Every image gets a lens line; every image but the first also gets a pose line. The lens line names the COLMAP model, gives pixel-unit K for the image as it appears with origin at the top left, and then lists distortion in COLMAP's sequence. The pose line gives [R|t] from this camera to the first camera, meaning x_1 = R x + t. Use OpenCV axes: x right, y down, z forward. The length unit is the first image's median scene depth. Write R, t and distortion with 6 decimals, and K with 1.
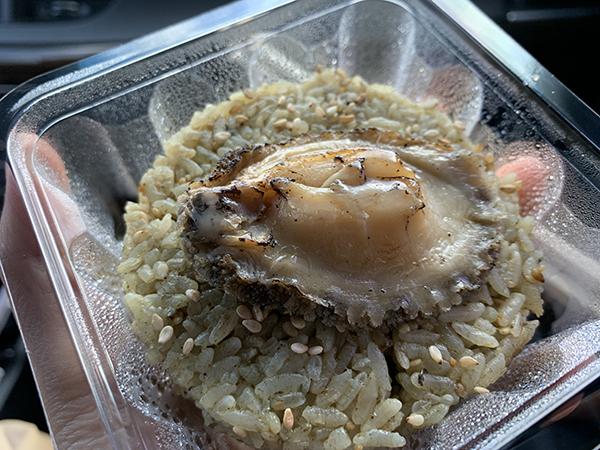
lens RADIAL K [[449.7, 0, 300.0], [0, 449.7, 225.0], [0, 0, 1]] dist [0.003435, -0.001209]
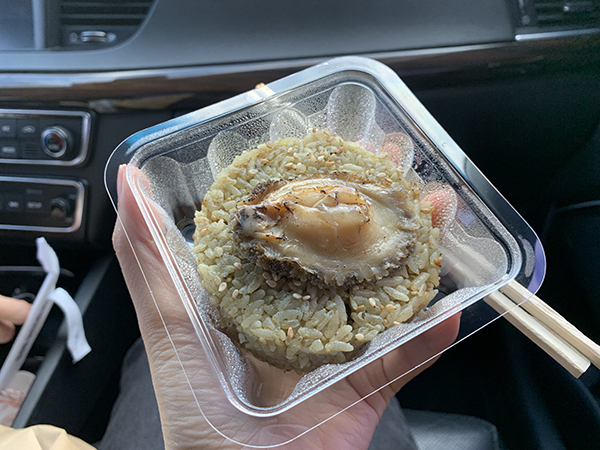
lens RADIAL K [[449.7, 0, 300.0], [0, 449.7, 225.0], [0, 0, 1]] dist [0.003435, -0.001209]
pose [[0.999224, 0.034886, 0.018299, -0.031263], [-0.034776, 0.999375, -0.006327, -0.002164], [-0.018508, 0.005685, 0.999813, -0.754727]]
